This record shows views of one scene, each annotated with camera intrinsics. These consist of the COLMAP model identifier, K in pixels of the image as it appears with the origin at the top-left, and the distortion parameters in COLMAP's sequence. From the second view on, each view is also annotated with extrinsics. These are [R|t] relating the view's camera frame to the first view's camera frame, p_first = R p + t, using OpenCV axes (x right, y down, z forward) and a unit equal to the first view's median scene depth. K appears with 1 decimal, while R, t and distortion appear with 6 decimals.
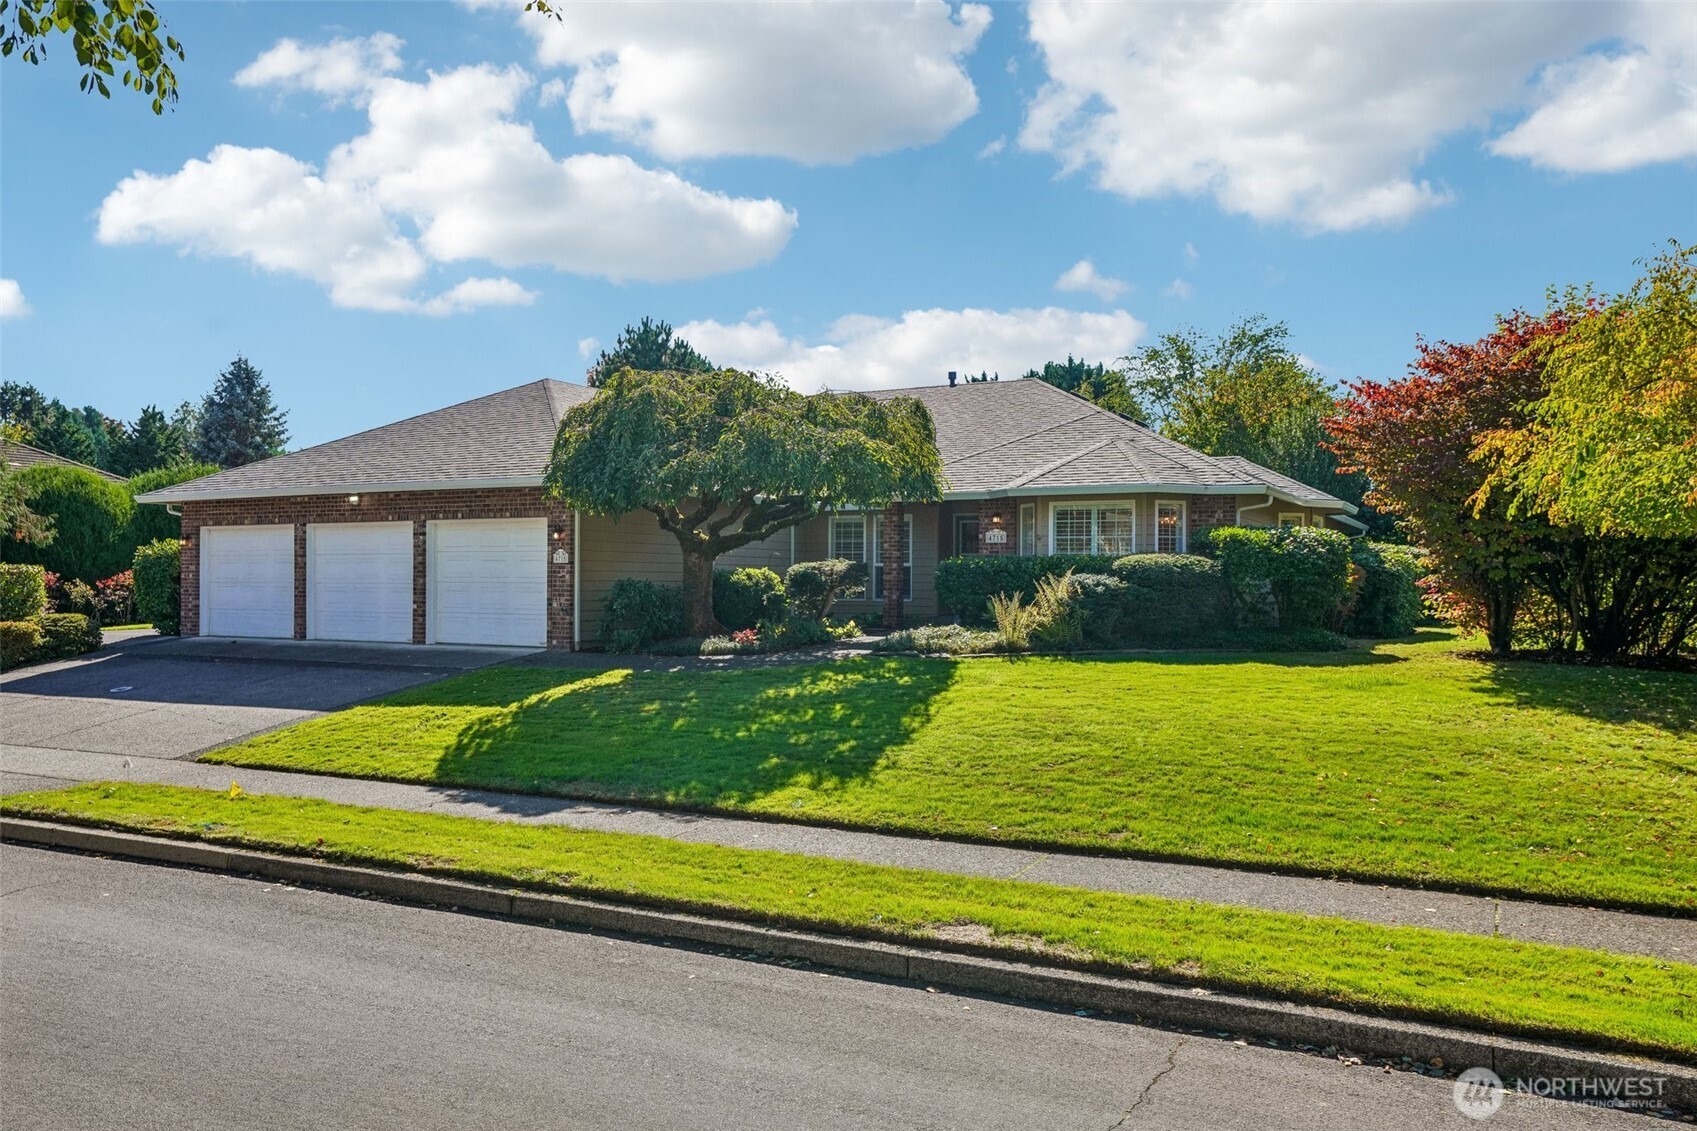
lens RADIAL K [[1239.0, 0, 847.6], [0, 1239.0, 582.1], [0, 0, 1]] dist [0.021426, -0.018933]
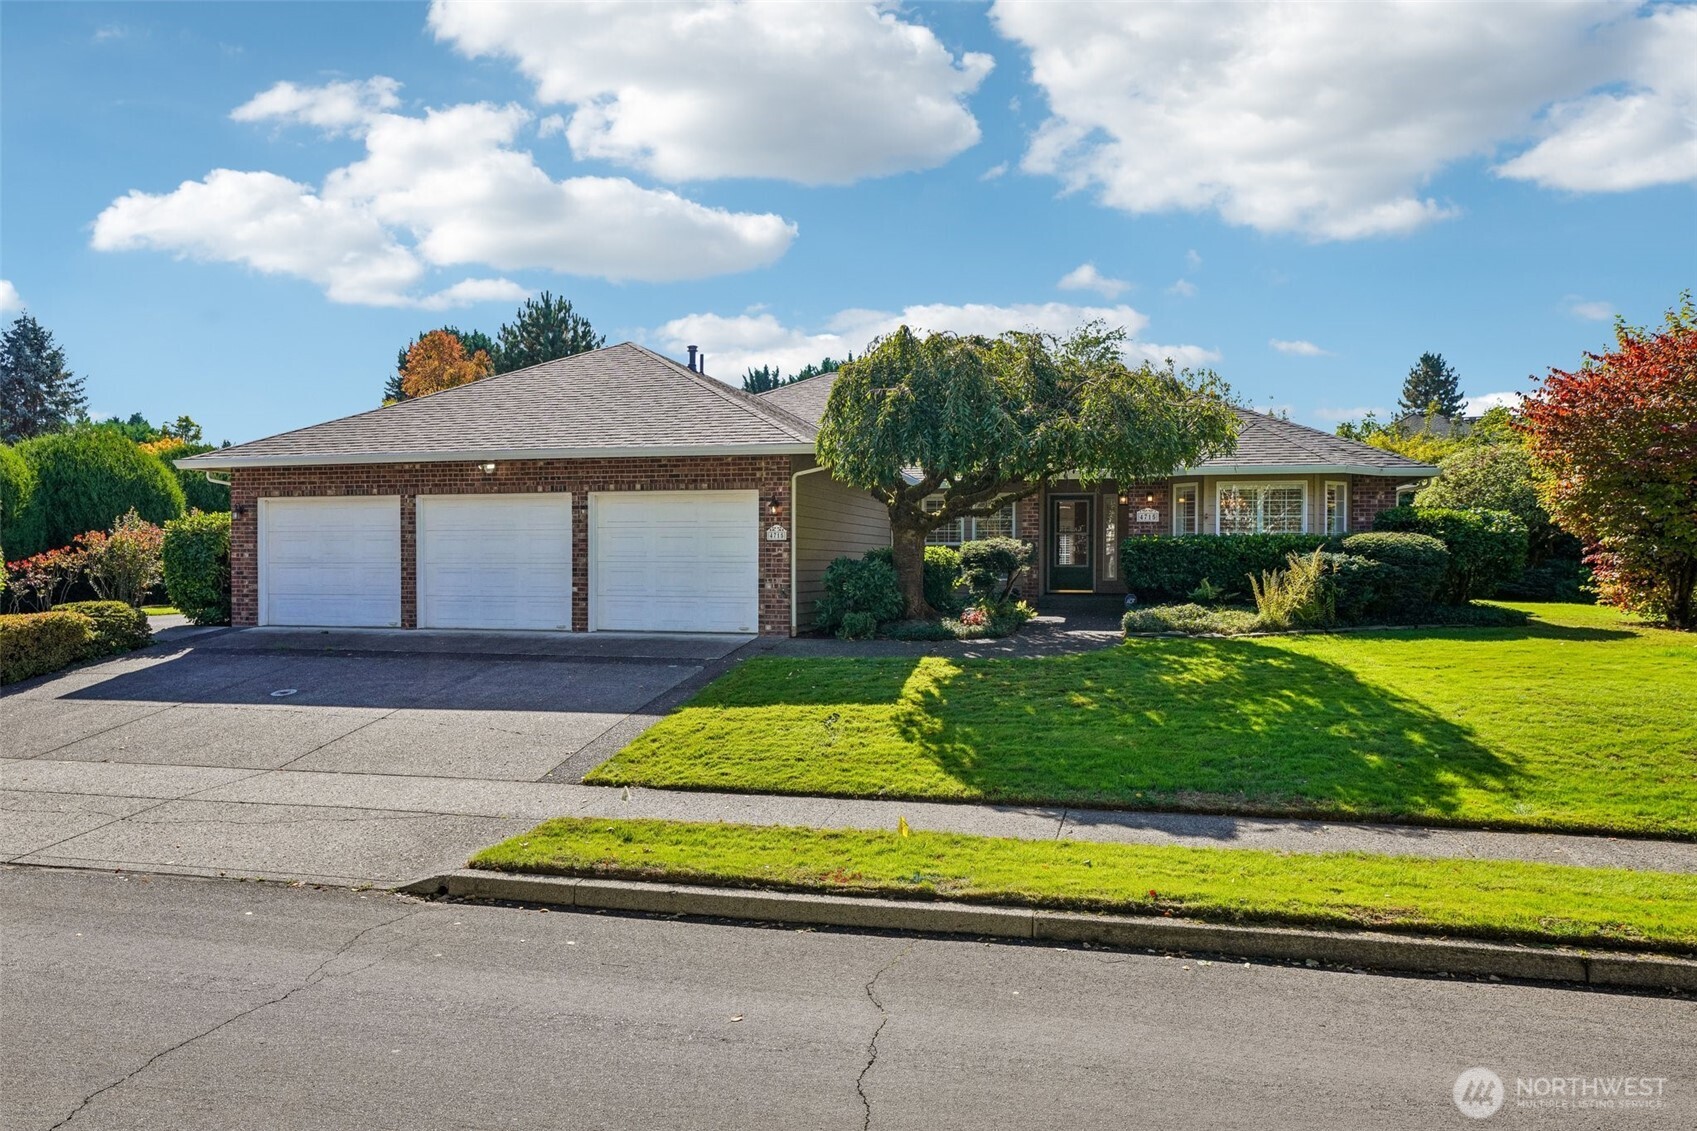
lens RADIAL K [[1154.4, 0, 845.2], [0, 1154.4, 554.7], [0, 0, 1]] dist [-0.002240, 0.017094]
pose [[0.973847, -0.000054, 0.227207, -0.335127], [0.001730, 0.999973, -0.007175, 0.001250], [-0.227200, 0.007380, 0.973820, 0.148654]]
